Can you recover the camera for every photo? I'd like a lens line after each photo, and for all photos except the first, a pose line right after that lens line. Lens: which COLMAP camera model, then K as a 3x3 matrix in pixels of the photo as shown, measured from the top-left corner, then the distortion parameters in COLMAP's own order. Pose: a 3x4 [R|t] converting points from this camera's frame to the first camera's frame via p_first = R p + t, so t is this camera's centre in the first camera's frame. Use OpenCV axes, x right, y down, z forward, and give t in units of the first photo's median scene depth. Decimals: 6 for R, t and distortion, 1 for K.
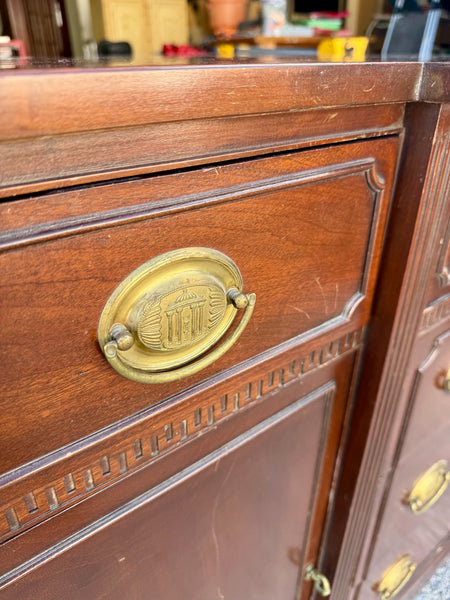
lens RADIAL K [[438.8, 0, 225.0], [0, 438.8, 300.0], [0, 0, 1]] dist [0.040195, -0.069779]
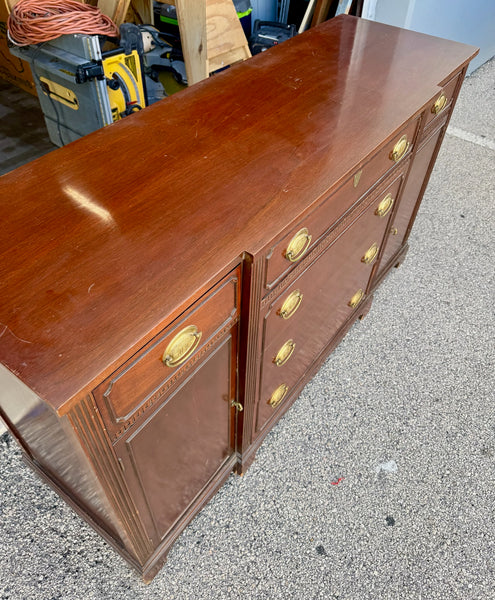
lens RADIAL K [[469.7, 0, 248.9], [0, 469.7, 286.7], [0, 0, 1]] dist [0.034142, -0.058875]
pose [[0.960409, -0.177931, 0.214371, -0.193010], [0.107414, 0.946480, 0.304366, -0.951305], [-0.257054, -0.269289, 0.928120, -1.558448]]
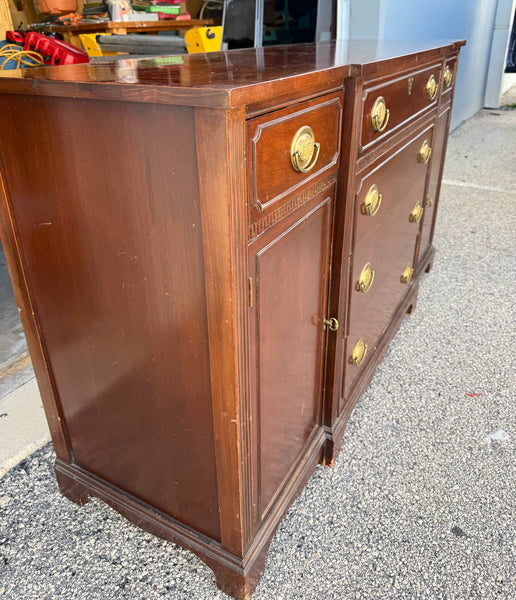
lens RADIAL K [[495.9, 0, 252.3], [0, 495.9, 258.0], [0, 0, 1]] dist [-0.015815, 0.006545]
pose [[0.918579, -0.182613, 0.350520, -1.175875], [0.208517, 0.977308, -0.037289, 0.548946], [-0.335756, 0.107342, 0.935813, -1.345390]]
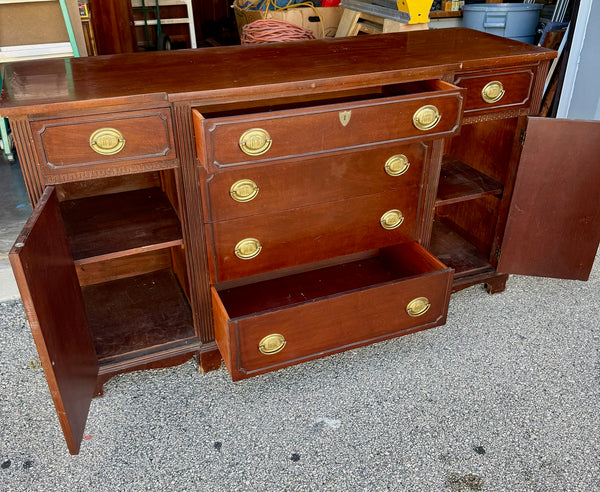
lens RADIAL K [[564.5, 0, 298.3], [0, 564.5, 255.3], [0, 0, 1]] dist [0.102811, -0.221111]
pose [[0.965277, 0.132876, -0.224908, 2.426300], [-0.126609, 0.991058, 0.042129, 0.514415], [0.228494, -0.012191, 0.973469, -3.249896]]
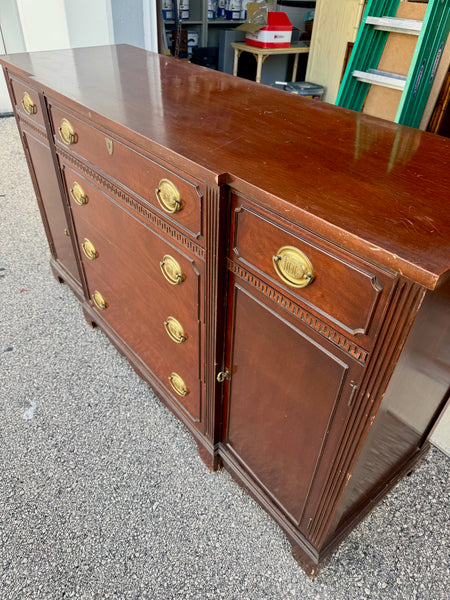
lens RADIAL K [[438.8, 0, 225.0], [0, 438.8, 300.0], [0, 0, 1]] dist [0.040195, -0.069779]
pose [[0.038391, 0.618164, -0.785111, 4.629380], [-0.522135, 0.682311, 0.511691, -1.880528], [0.851998, 0.390290, 0.348959, 1.520095]]
